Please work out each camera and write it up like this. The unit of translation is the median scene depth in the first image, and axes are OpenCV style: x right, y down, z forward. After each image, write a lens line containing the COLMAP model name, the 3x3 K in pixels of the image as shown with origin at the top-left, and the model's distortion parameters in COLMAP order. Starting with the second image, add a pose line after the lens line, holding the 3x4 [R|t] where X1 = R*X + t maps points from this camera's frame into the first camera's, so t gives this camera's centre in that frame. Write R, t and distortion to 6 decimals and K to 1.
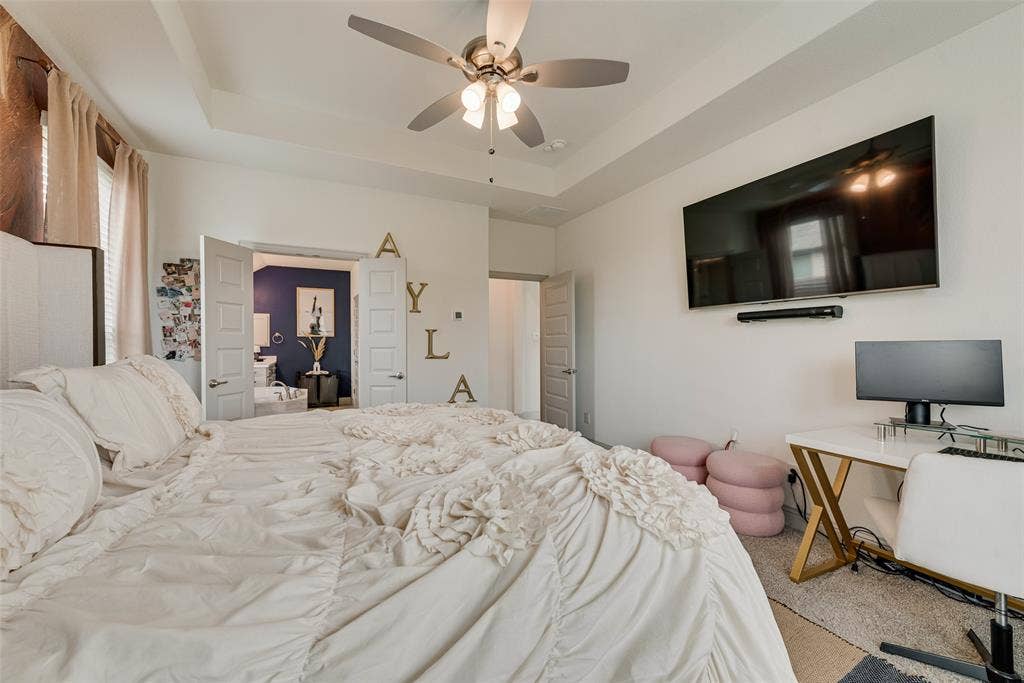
lens RADIAL K [[409.3, 0, 510.0], [0, 409.3, 344.0], [0, 0, 1]] dist [0.002238, 0.000137]
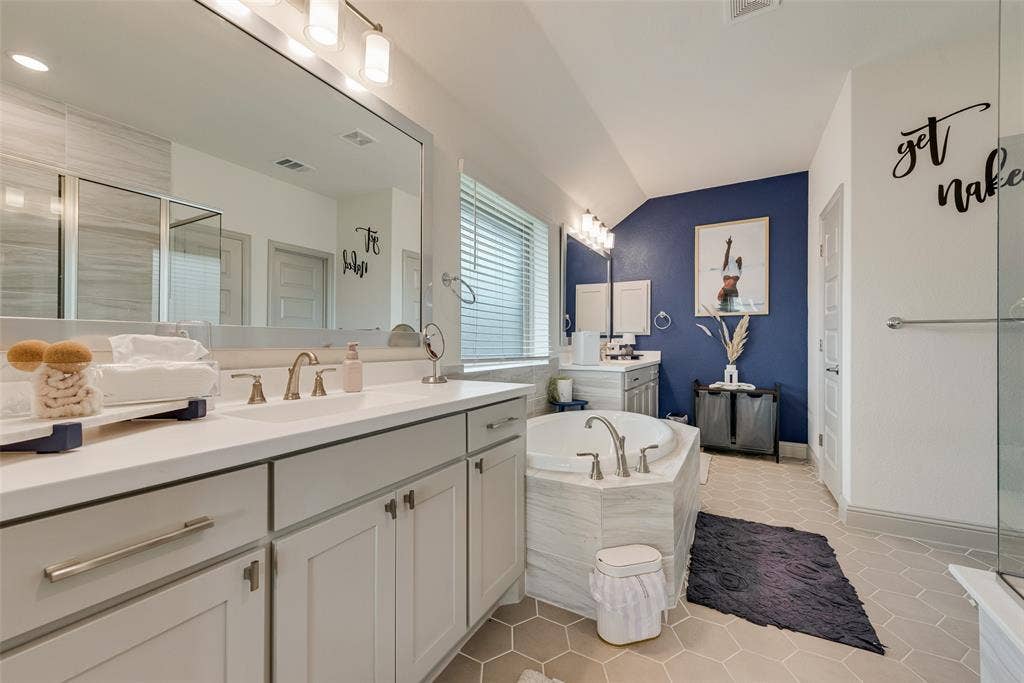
lens RADIAL K [[409.3, 0, 508.2], [0, 409.3, 343.2], [0, 0, 1]] dist [0.002238, 0.000137]
pose [[0.566640, 0.007429, -0.823932, -0.209664], [-0.004795, 0.999972, 0.005718, 0.015626], [0.823952, 0.000711, 0.566660, 0.483806]]
